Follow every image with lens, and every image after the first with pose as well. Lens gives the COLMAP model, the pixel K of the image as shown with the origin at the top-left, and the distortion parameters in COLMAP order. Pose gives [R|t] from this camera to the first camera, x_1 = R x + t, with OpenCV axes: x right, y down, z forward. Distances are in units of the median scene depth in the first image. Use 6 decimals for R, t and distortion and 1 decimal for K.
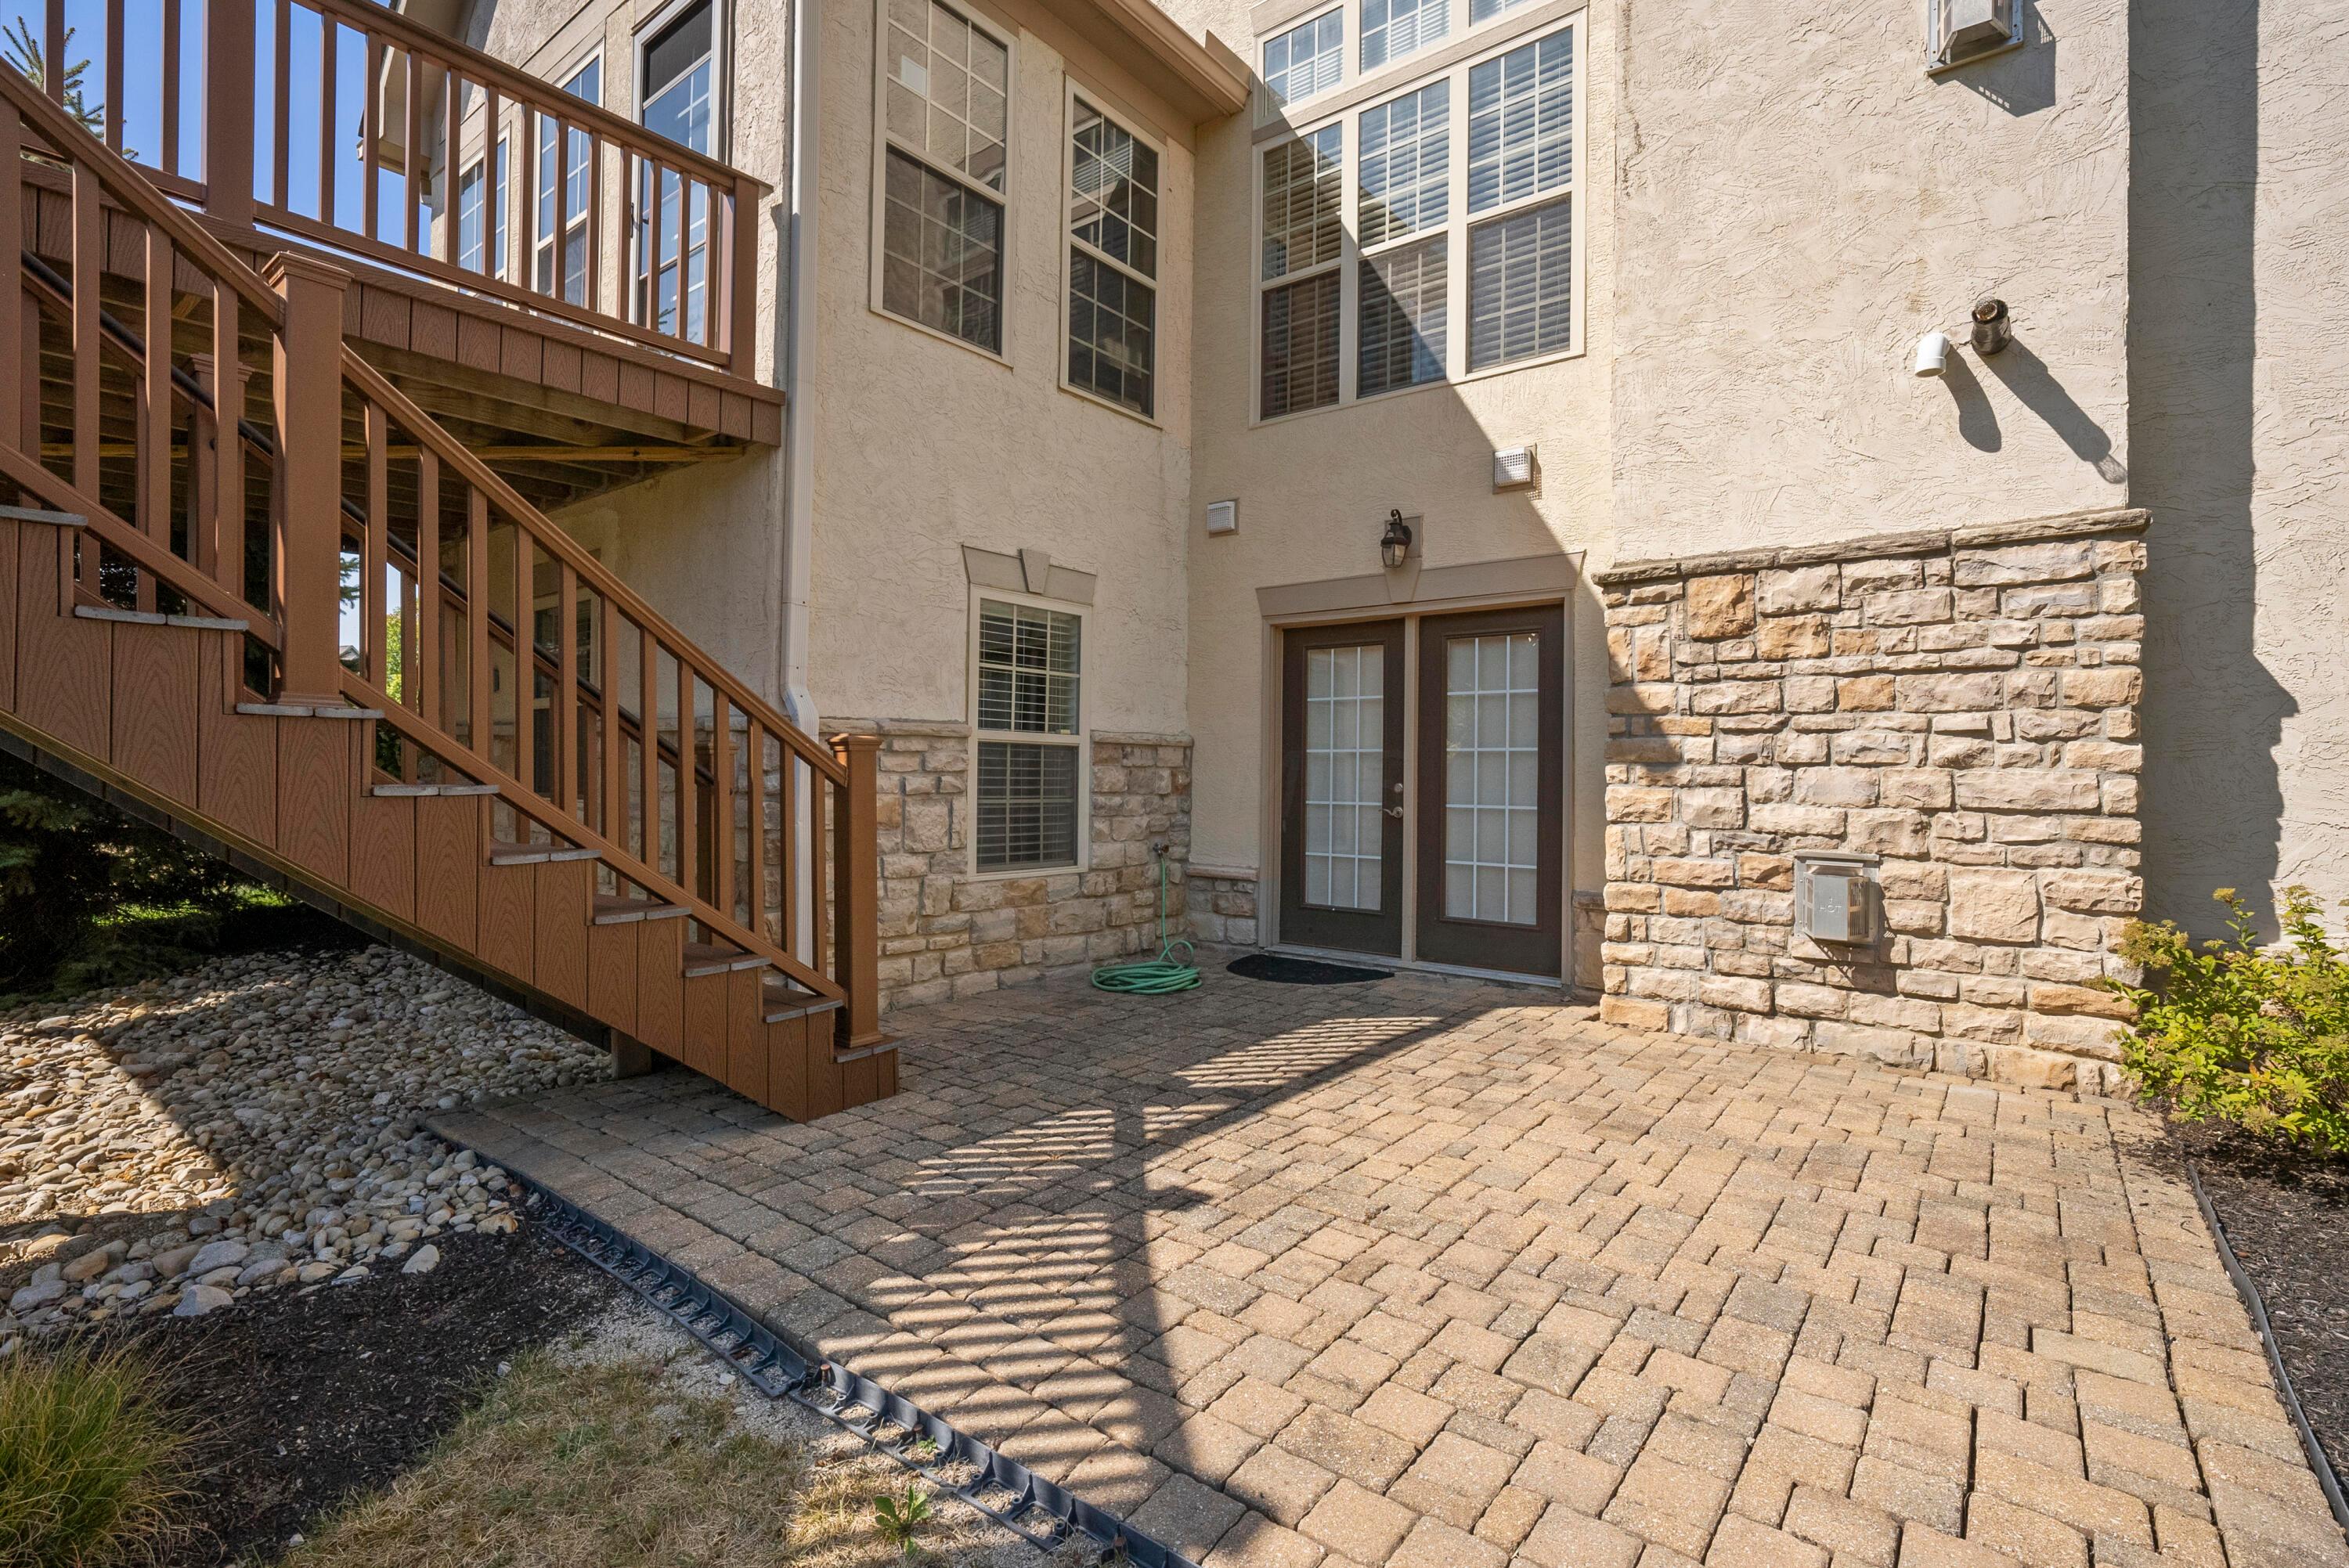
lens RADIAL K [[1093.4, 0, 1179.4], [0, 1093.4, 762.7], [0, 0, 1]] dist [-0.001238, -0.000115]
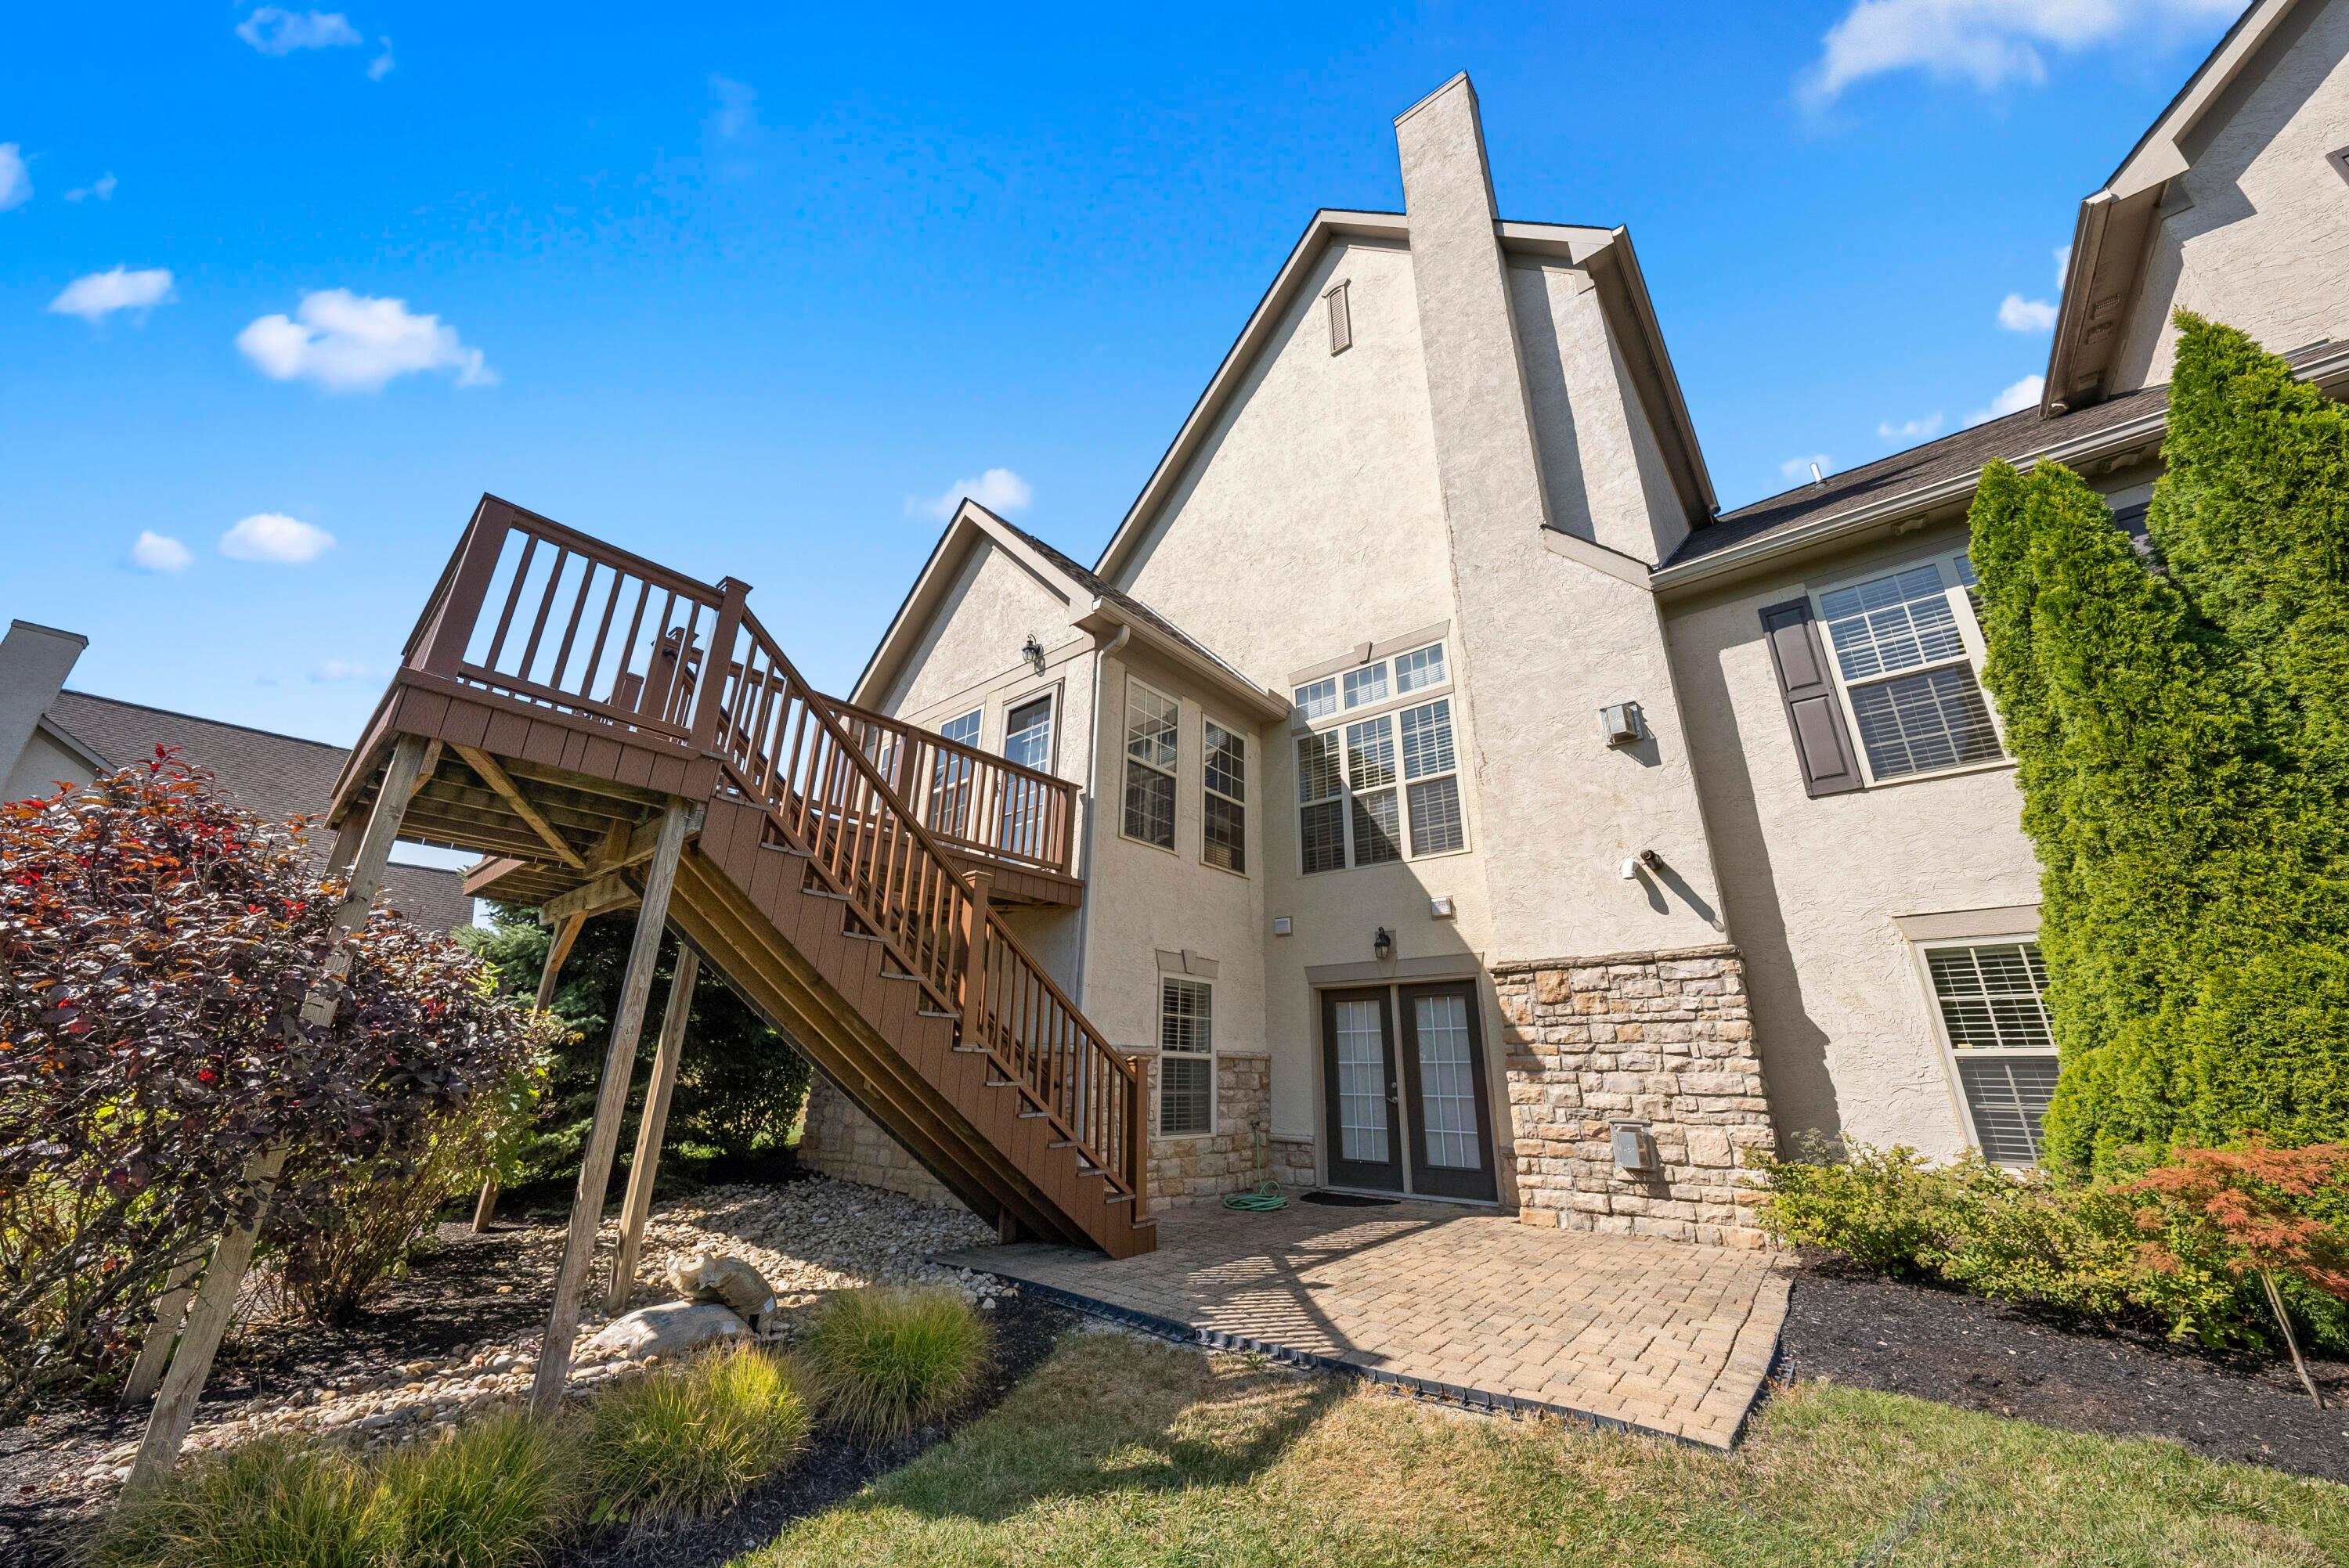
lens RADIAL K [[807.4, 0, 1186.5], [0, 807.4, 777.5], [0, 0, 1]] dist [-0.028379, 0.007106]
pose [[0.999789, -0.004789, -0.019951, -0.134499], [-0.002239, 0.941112, -0.338086, -0.006857], [0.020395, 0.338060, 0.940904, -0.495629]]
